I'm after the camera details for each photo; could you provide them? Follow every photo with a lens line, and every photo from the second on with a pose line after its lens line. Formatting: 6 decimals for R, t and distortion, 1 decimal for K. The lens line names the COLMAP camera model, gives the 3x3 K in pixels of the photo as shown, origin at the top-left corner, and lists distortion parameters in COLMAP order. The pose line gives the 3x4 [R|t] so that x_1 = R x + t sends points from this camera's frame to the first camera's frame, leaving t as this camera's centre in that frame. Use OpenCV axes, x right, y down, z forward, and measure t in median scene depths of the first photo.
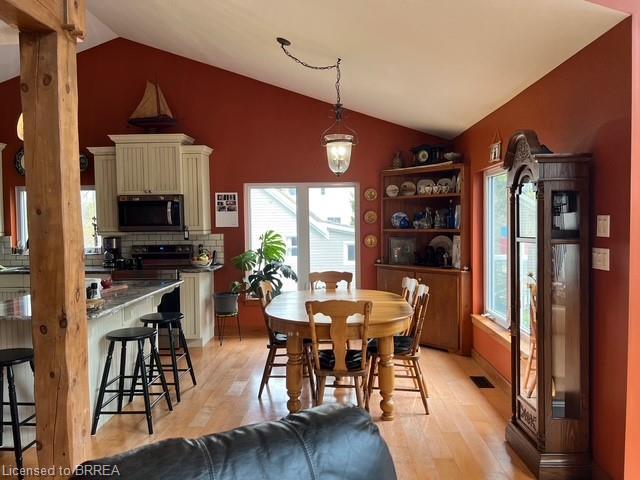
lens RADIAL K [[483.7, 0, 319.4], [0, 483.7, 236.4], [0, 0, 1]] dist [0.145357, -0.186280]
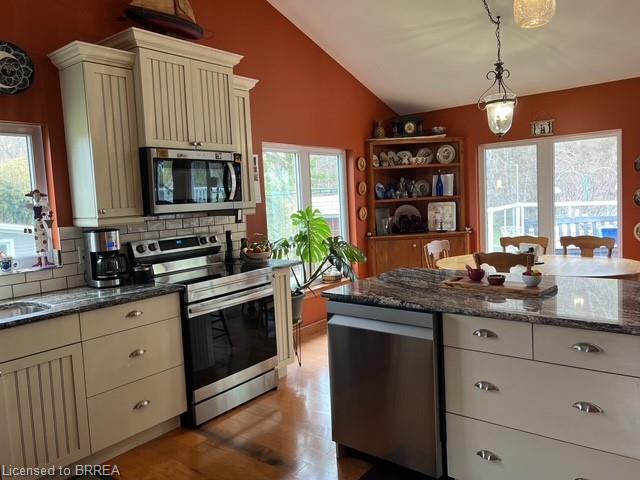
lens RADIAL K [[483.7, 0, 319.4], [0, 483.7, 236.4], [0, 0, 1]] dist [0.145357, -0.186280]
pose [[0.584550, -0.083998, 0.806998, -0.749446], [0.058128, 0.996406, 0.061608, -0.010329], [-0.809273, 0.010896, 0.587332, 0.549487]]
